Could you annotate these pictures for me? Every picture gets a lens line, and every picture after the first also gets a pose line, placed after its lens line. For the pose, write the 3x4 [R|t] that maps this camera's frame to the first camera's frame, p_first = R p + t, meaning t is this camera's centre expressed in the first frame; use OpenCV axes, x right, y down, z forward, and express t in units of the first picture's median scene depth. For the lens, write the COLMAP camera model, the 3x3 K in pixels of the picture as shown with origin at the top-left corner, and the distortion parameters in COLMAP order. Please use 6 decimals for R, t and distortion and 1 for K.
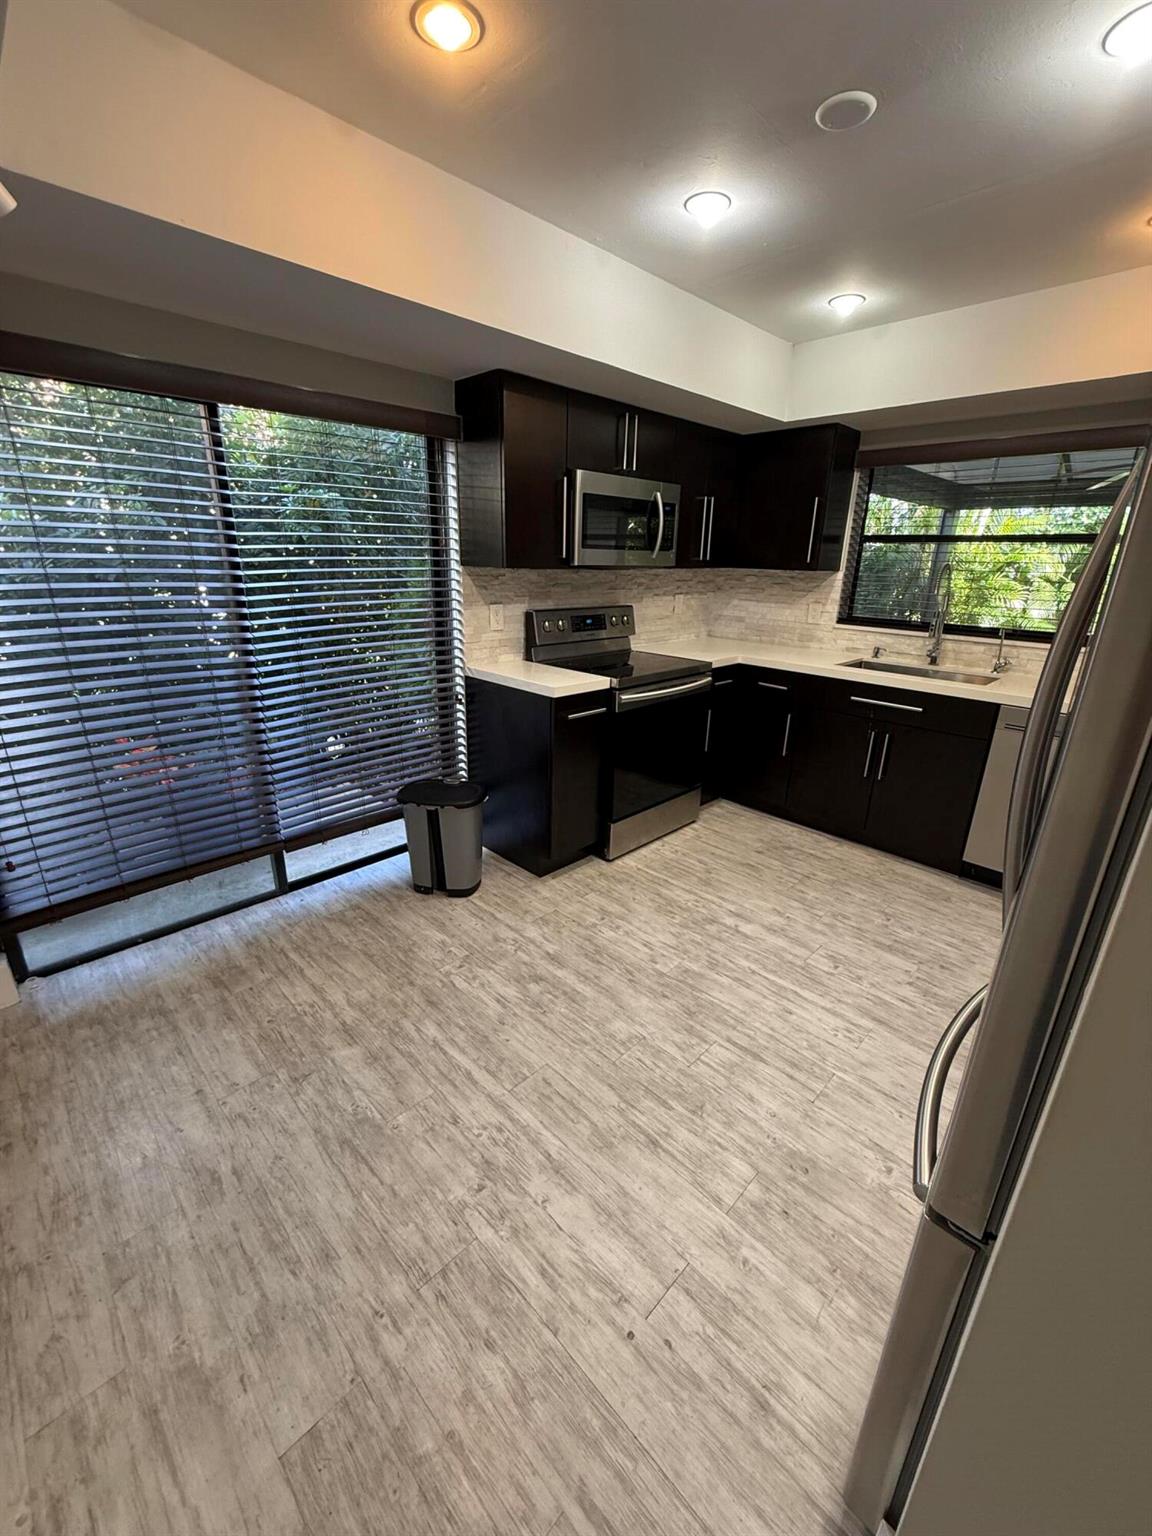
lens RADIAL K [[611.2, 0, 578.4], [0, 611.2, 761.9], [0, 0, 1]] dist [-0.001377, 0.000127]
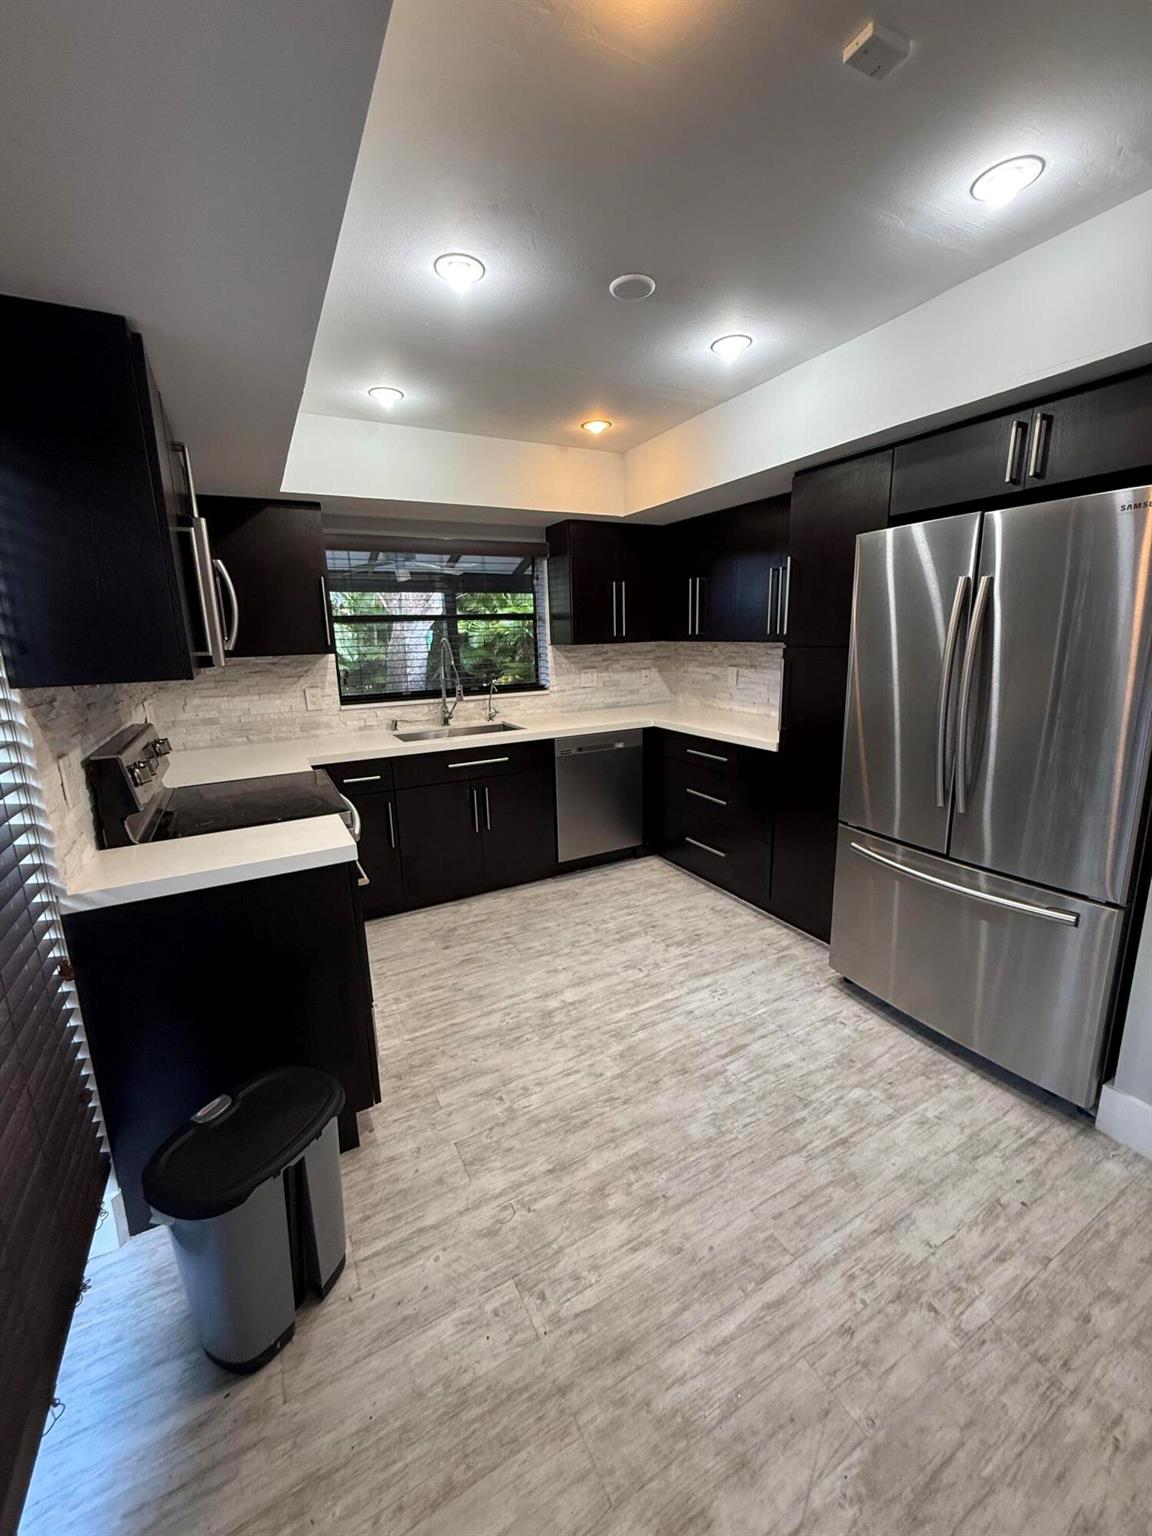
lens RADIAL K [[611.2, 0, 579.8], [0, 611.2, 762.0], [0, 0, 1]] dist [-0.001377, 0.000127]
pose [[0.282895, -0.228657, 0.931497, -0.553411], [0.338694, 0.932419, 0.126022, -0.201841], [-0.897361, 0.279841, 0.341221, 0.533152]]
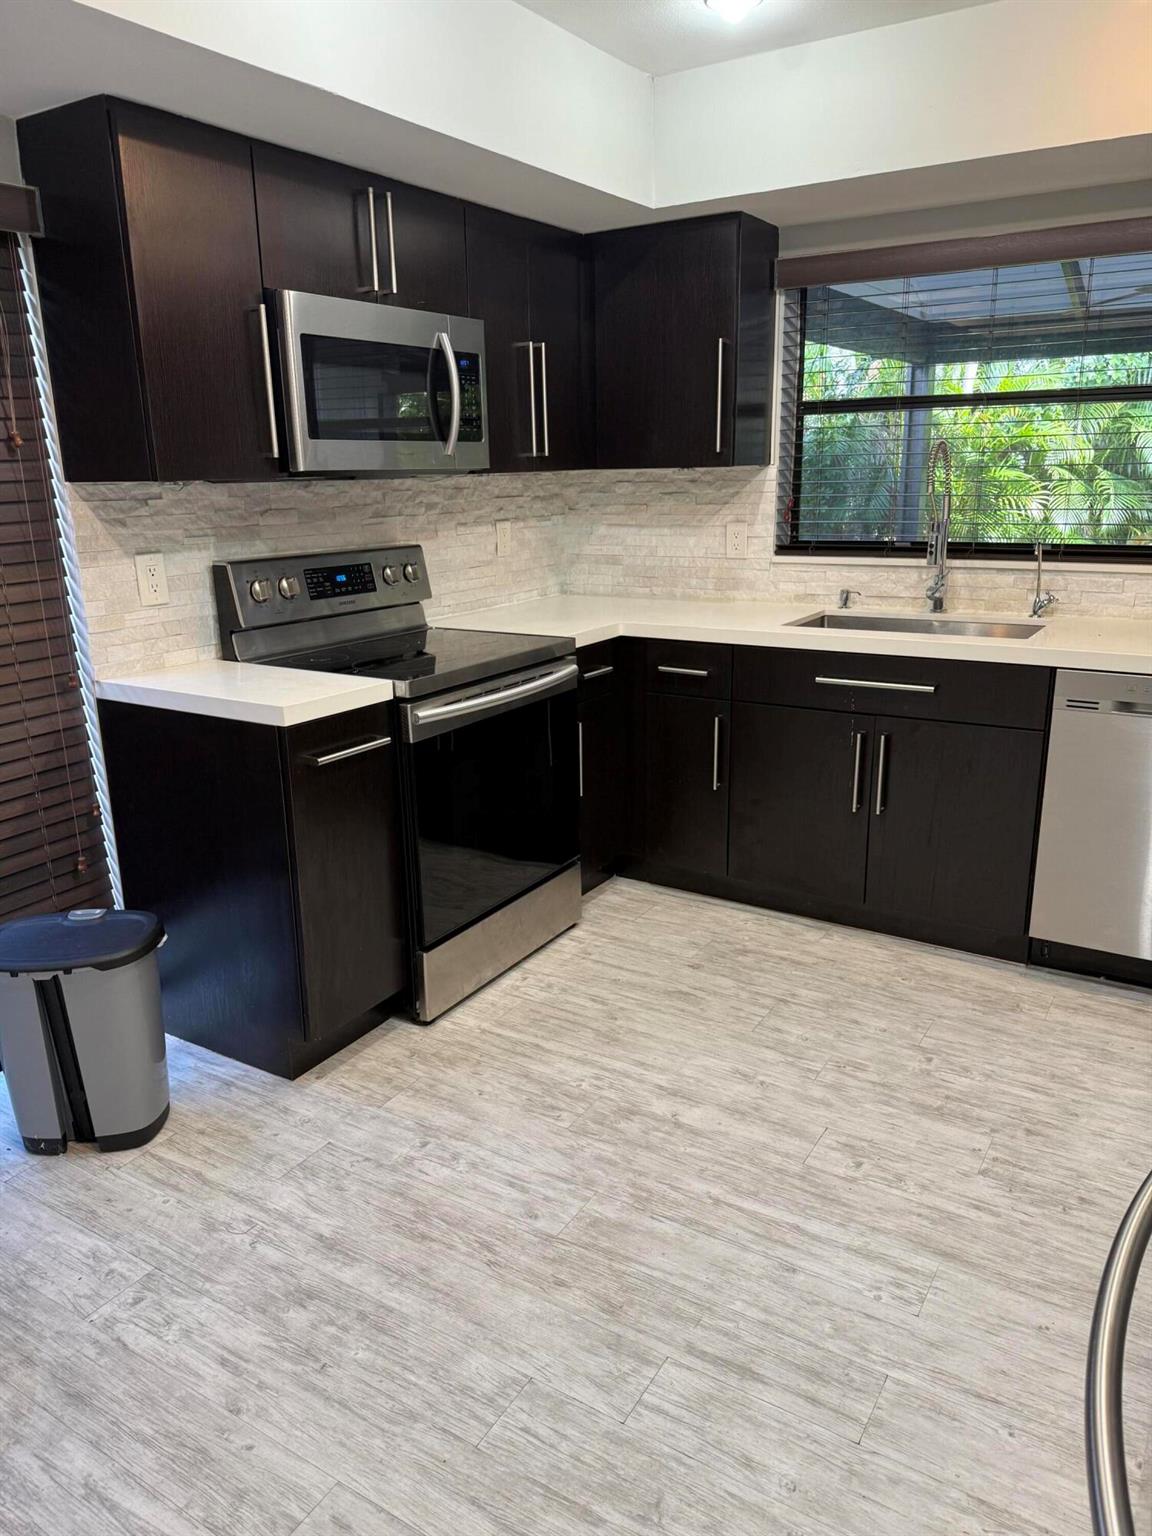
lens RADIAL K [[1078.2, 0, 570.7], [0, 1078.2, 762.3], [0, 0, 1]] dist [0.042586, -0.049316]
pose [[0.974374, -0.099630, 0.201667, 0.007796], [0.111057, 0.992742, -0.046139, -0.006473], [-0.195606, 0.067354, 0.978367, 0.062562]]
